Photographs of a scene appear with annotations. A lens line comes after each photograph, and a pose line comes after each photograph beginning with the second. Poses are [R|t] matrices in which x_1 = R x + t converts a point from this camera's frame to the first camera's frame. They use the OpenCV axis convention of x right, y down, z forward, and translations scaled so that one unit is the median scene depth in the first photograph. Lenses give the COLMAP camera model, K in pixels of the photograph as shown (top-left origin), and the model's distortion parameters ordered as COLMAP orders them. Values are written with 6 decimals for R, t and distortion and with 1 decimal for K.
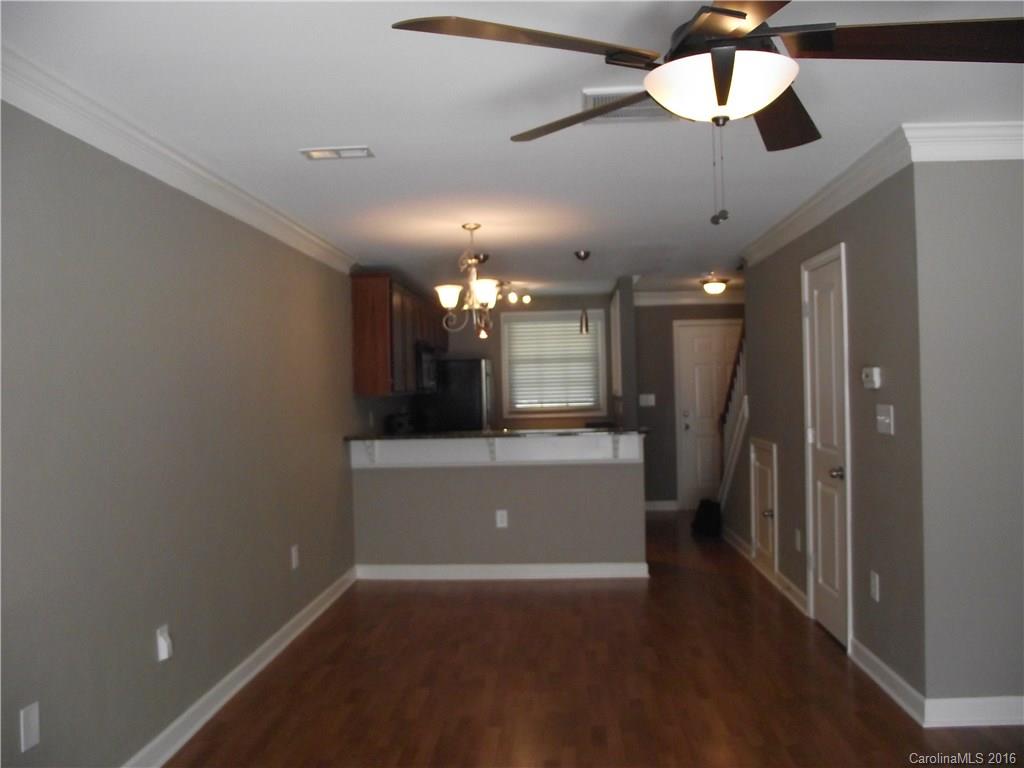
lens RADIAL K [[798.9, 0, 512.0], [0, 798.9, 384.0], [0, 0, 1]] dist [-0.030432, 0.002830]
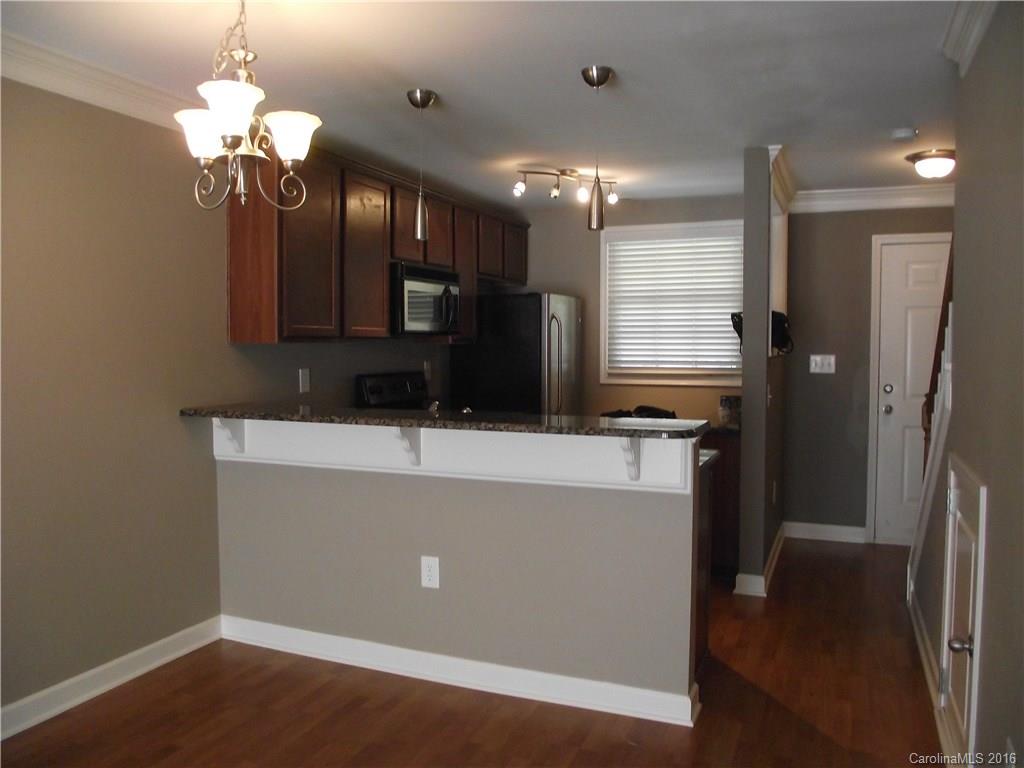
lens RADIAL K [[798.9, 0, 512.0], [0, 798.9, 384.0], [0, 0, 1]] dist [-0.030432, 0.002830]
pose [[0.947611, 0.045176, -0.316215, 0.155957], [-0.025775, 0.997535, 0.065272, 0.001627], [0.318384, -0.053702, 0.946439, 0.375303]]
